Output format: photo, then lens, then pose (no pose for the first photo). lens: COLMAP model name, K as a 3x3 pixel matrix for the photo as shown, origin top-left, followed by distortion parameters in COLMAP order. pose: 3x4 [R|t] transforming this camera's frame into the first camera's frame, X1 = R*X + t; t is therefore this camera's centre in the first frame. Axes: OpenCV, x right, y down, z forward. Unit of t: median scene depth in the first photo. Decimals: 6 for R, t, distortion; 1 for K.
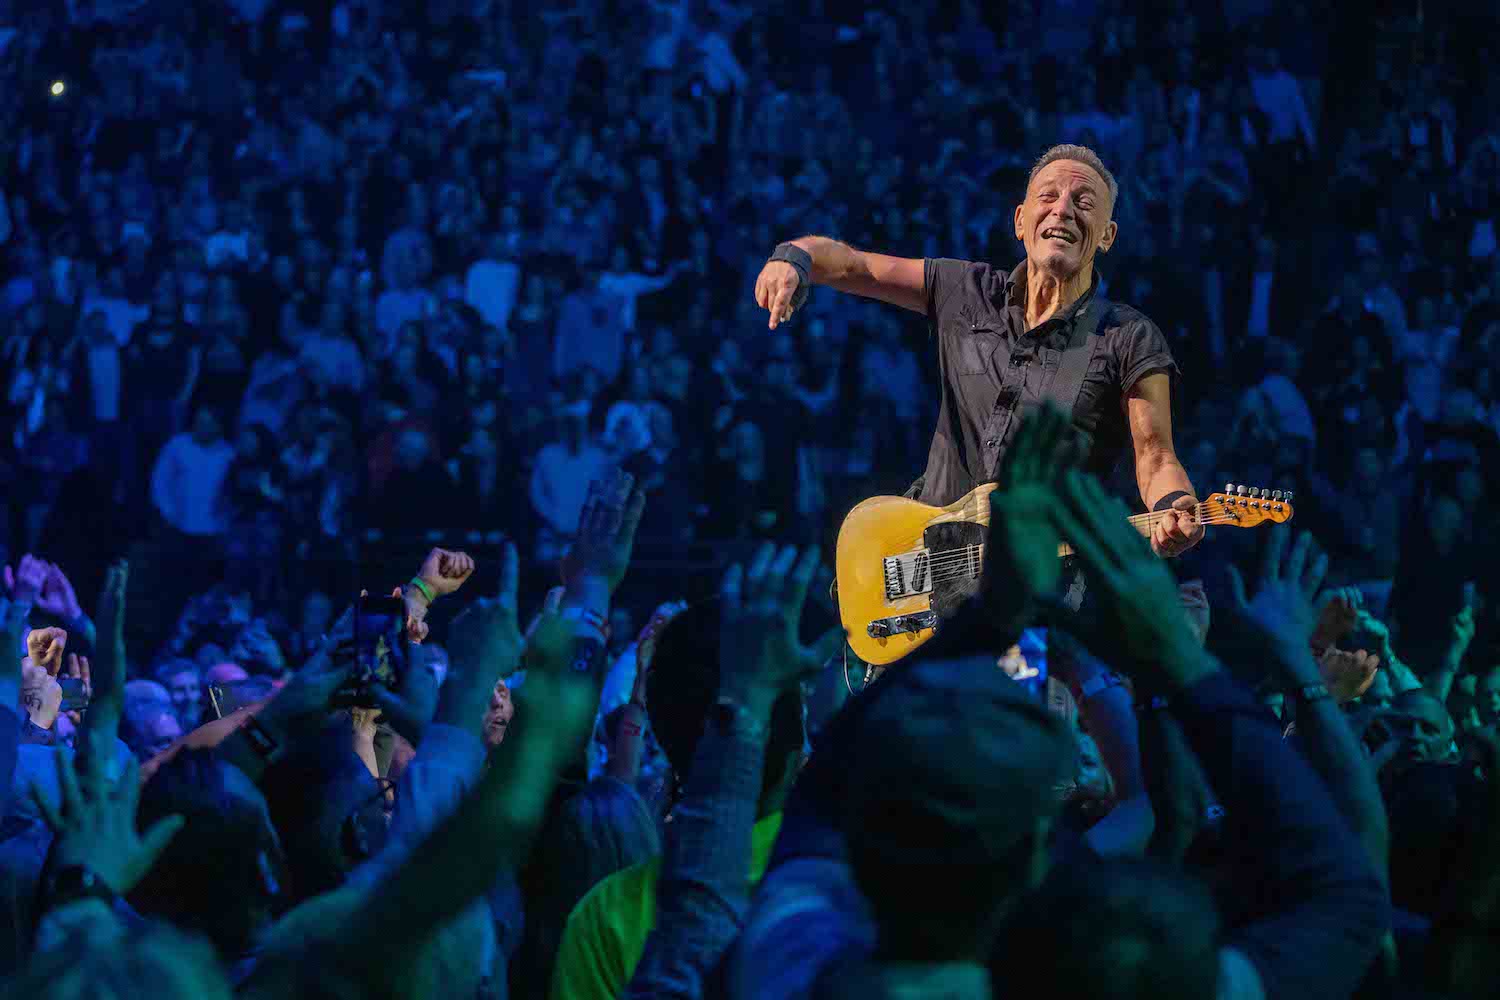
lens RADIAL K [[3114.3, 0, 742.6], [0, 3114.3, 497.6], [0, 0, 1]] dist [-0.030315, 0.000000]
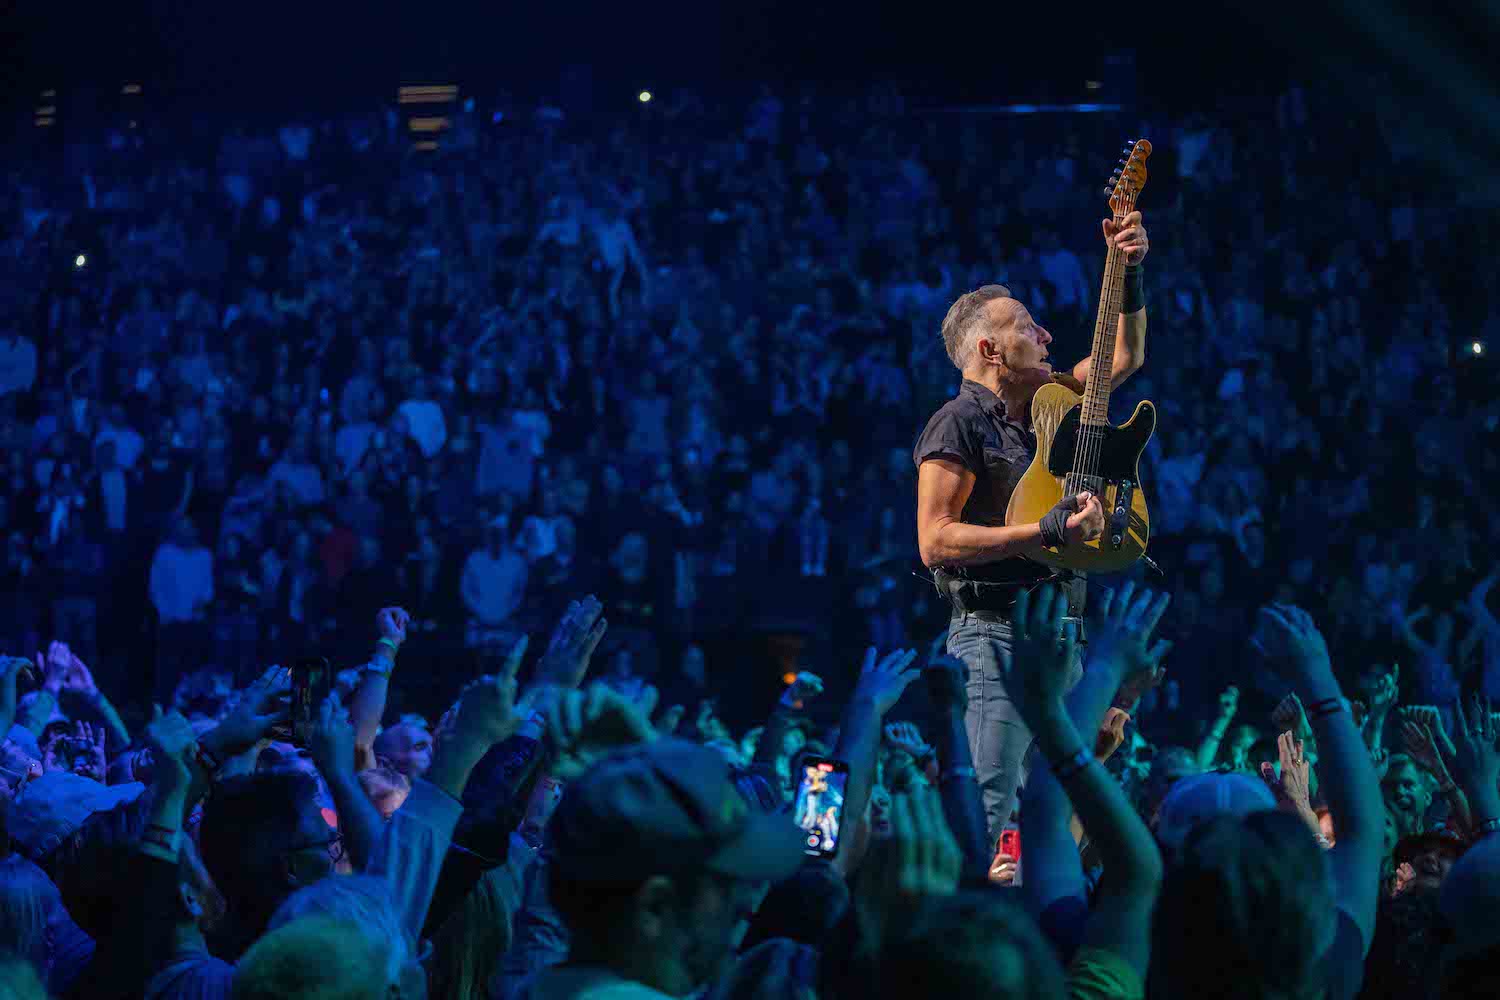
lens RADIAL K [[3114.3, 0, 756.5], [0, 3114.3, 503.0], [0, 0, 1]] dist [-0.030315, 0.000000]
pose [[0.999915, 0.002522, -0.012822, 0.065516], [-0.002992, 0.999317, -0.036822, 0.009176], [0.012721, 0.036857, 0.999240, -0.231981]]
